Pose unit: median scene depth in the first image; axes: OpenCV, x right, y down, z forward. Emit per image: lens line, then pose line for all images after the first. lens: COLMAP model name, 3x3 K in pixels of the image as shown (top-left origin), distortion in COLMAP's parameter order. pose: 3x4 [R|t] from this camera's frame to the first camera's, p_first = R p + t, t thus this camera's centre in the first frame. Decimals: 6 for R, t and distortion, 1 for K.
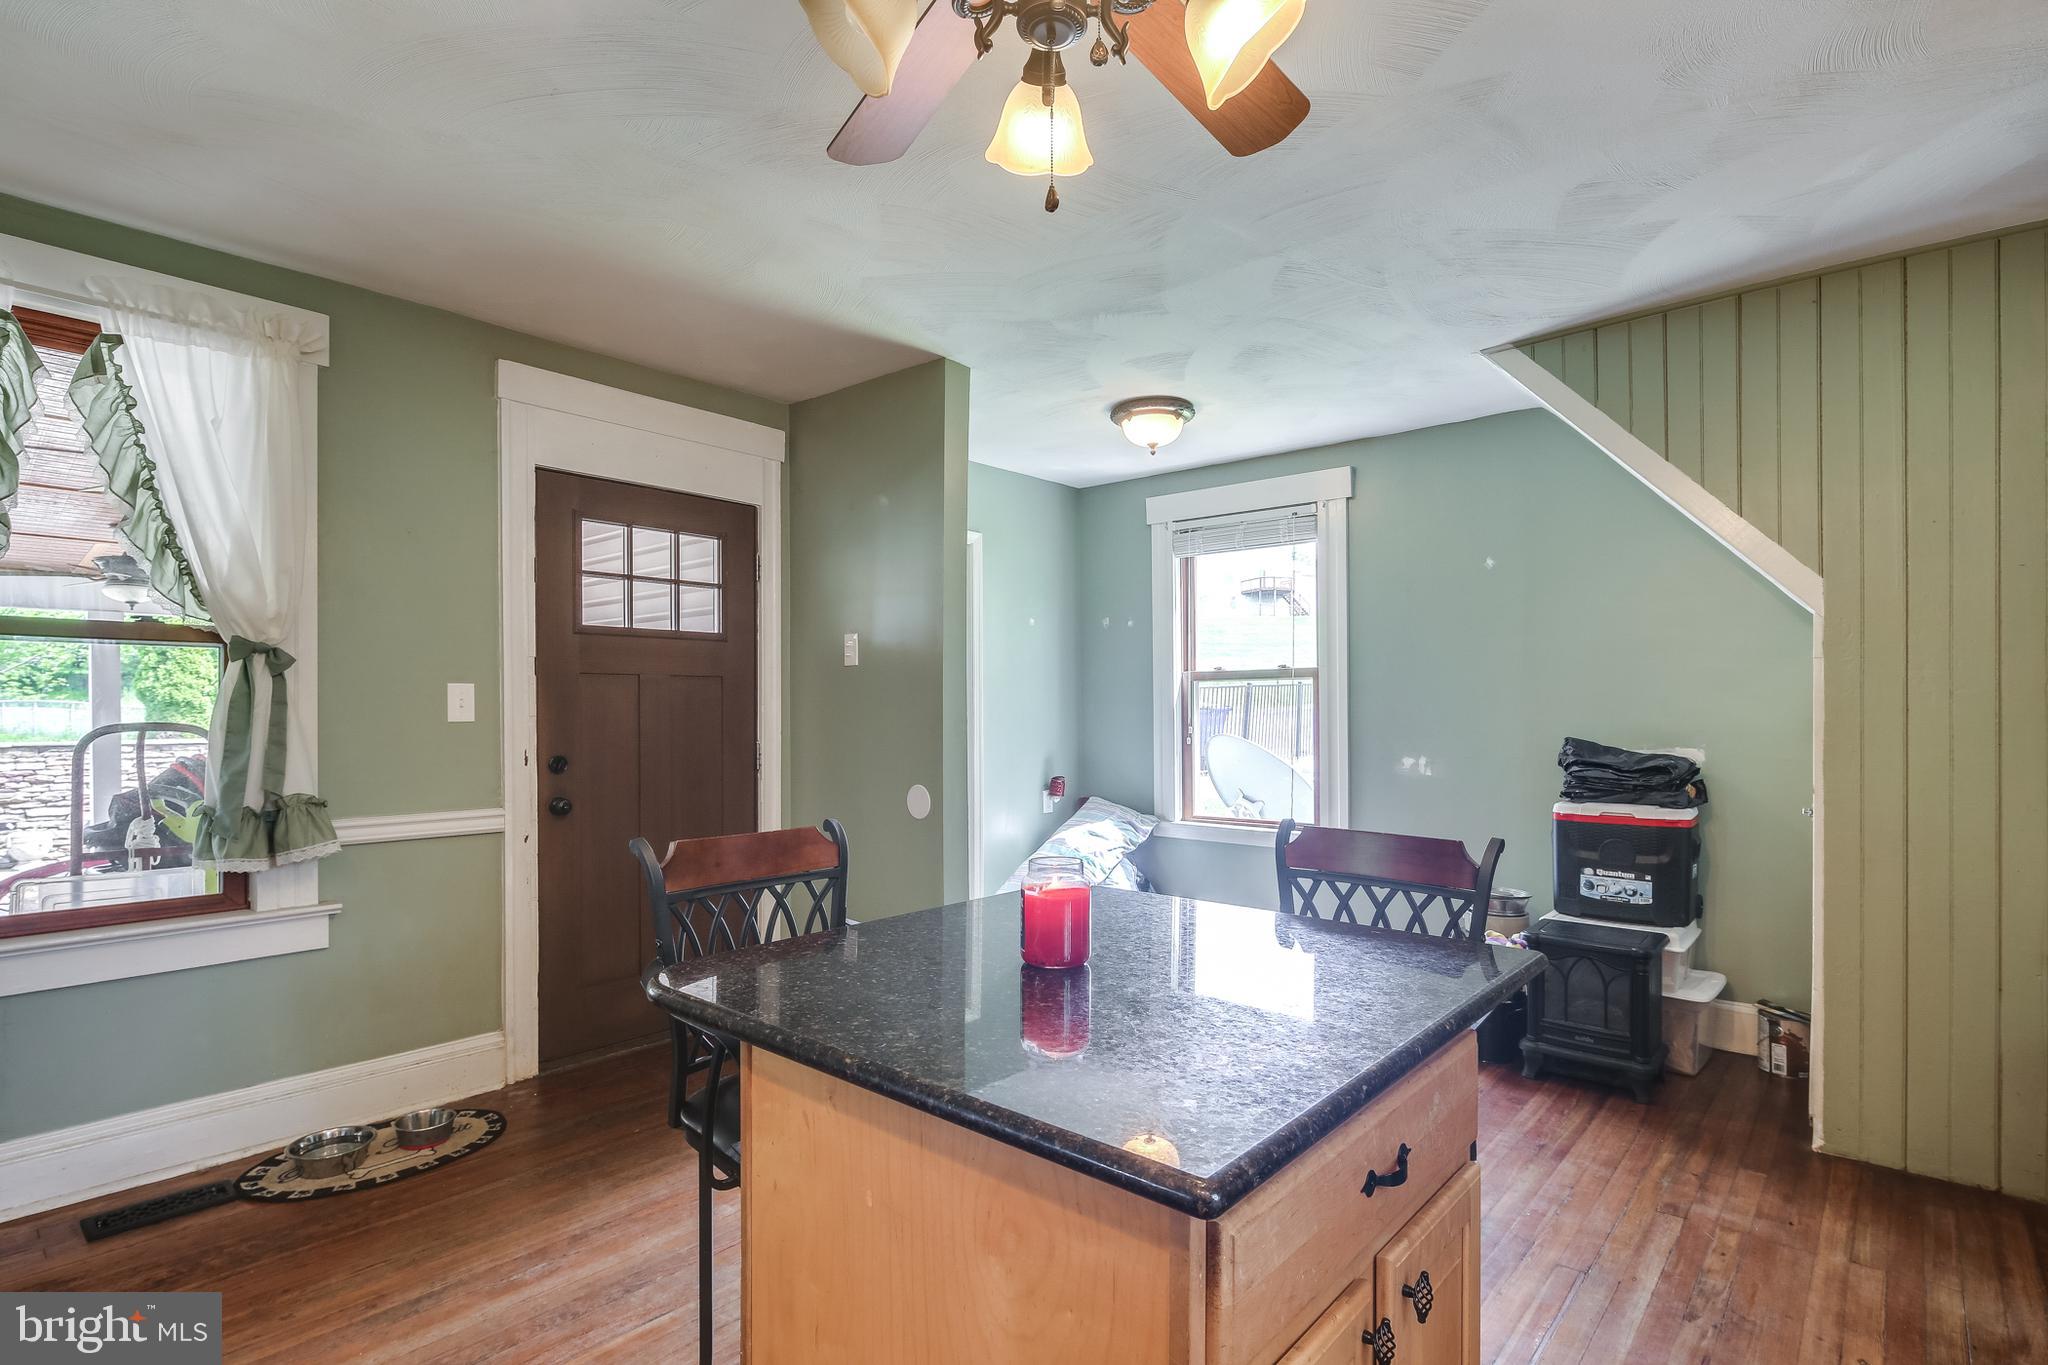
lens RADIAL K [[999.3, 0, 1018.7], [0, 999.3, 711.9], [0, 0, 1]] dist [0.000920, -0.000507]
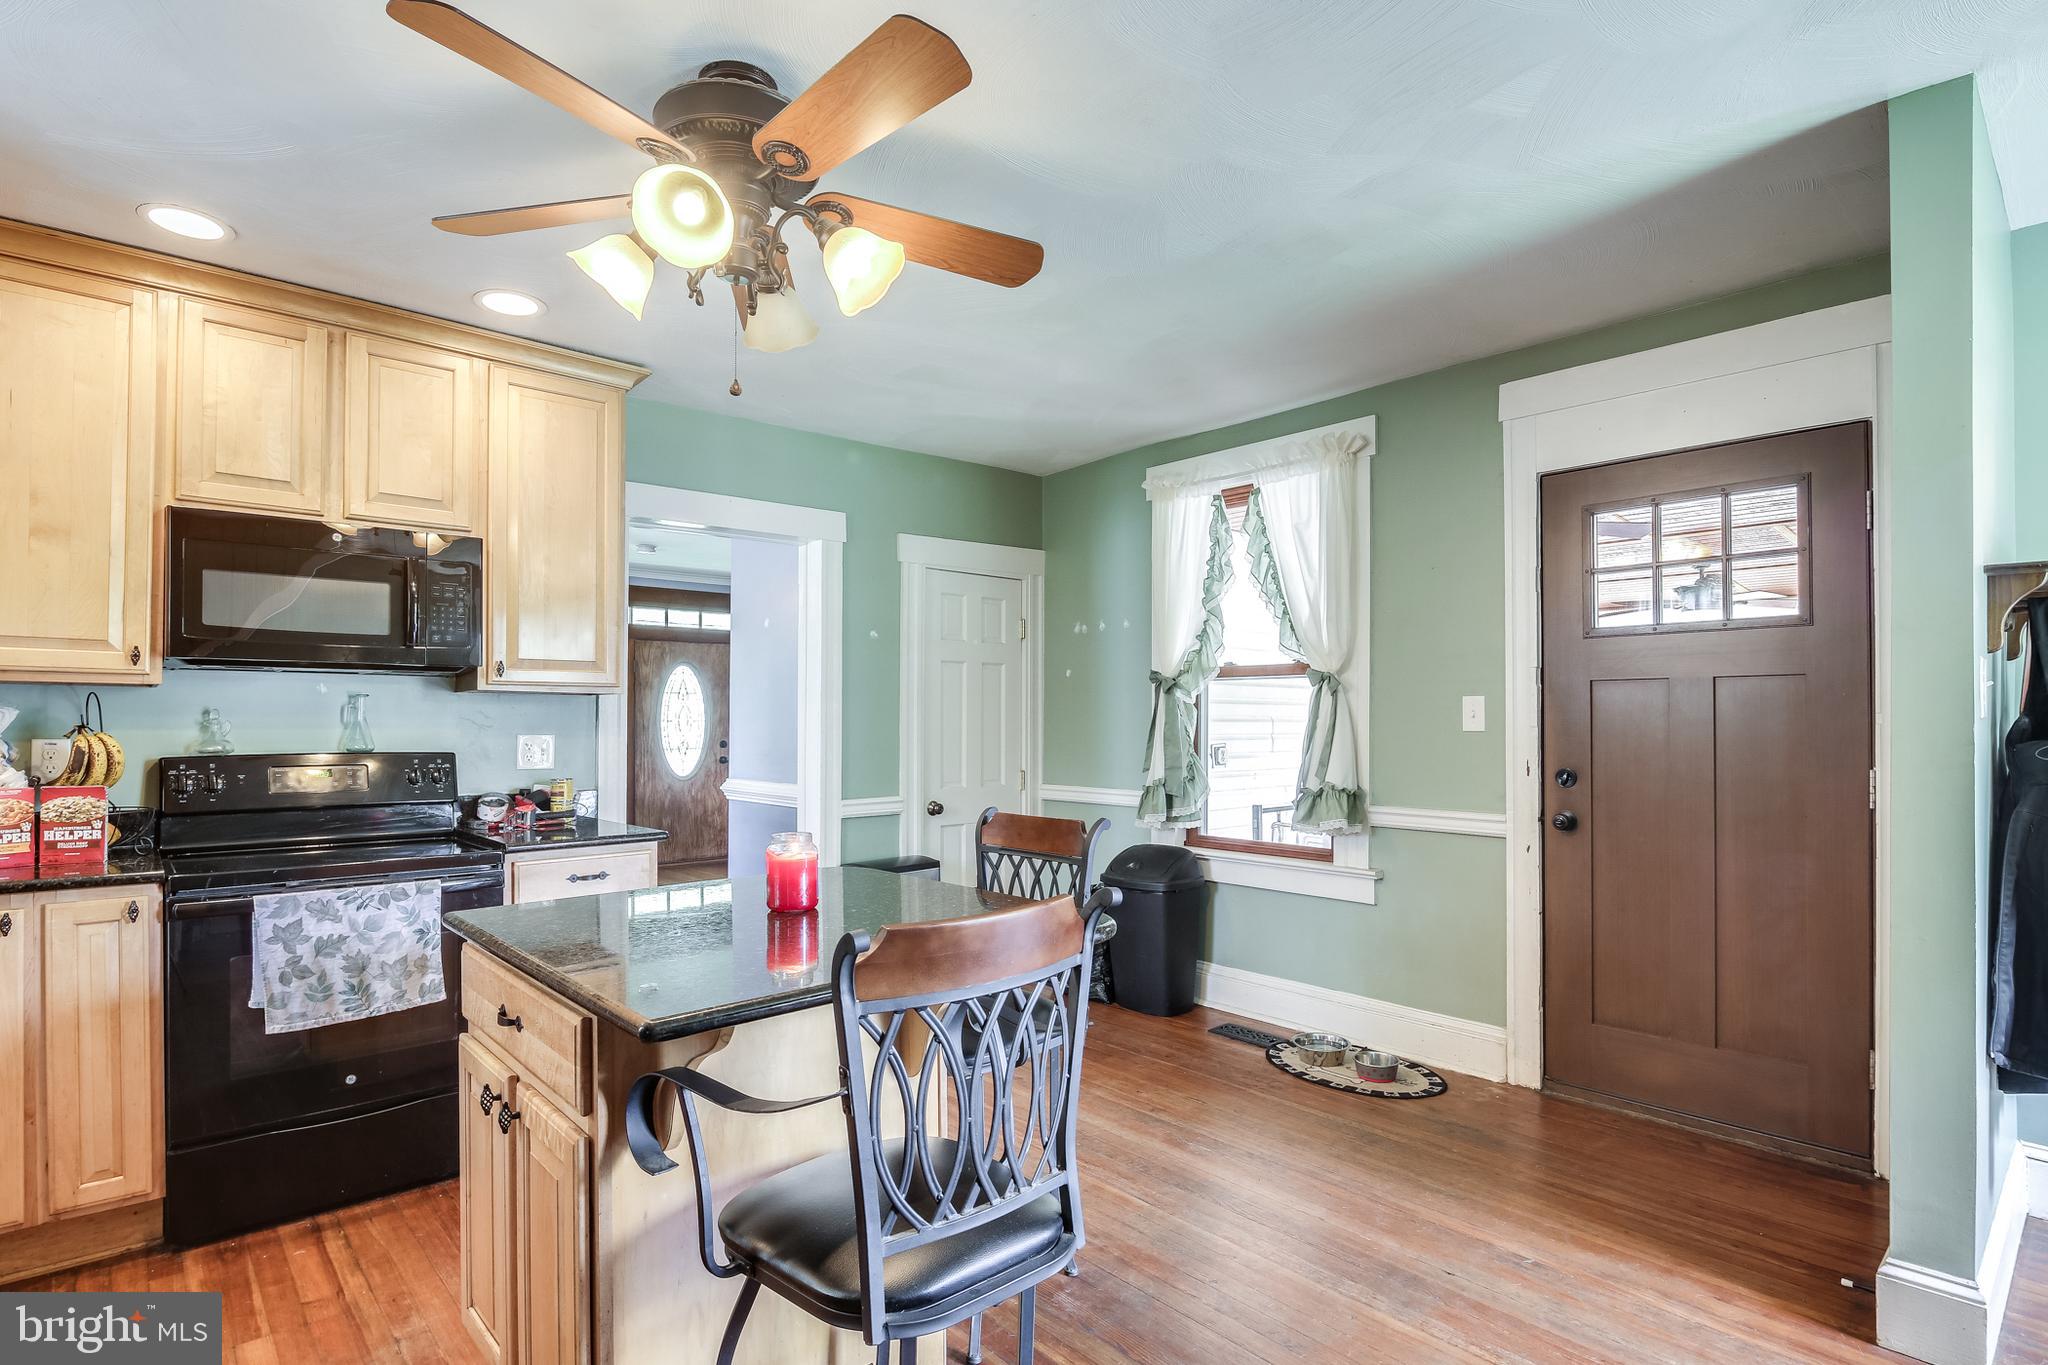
lens RADIAL K [[999.3, 0, 1018.7], [0, 999.3, 711.9], [0, 0, 1]] dist [0.000920, -0.000507]
pose [[-0.100573, -0.005160, -0.994916, 0.601196], [-0.000275, 0.999987, -0.005158, -0.005472], [0.994930, -0.000245, -0.100573, 0.633234]]
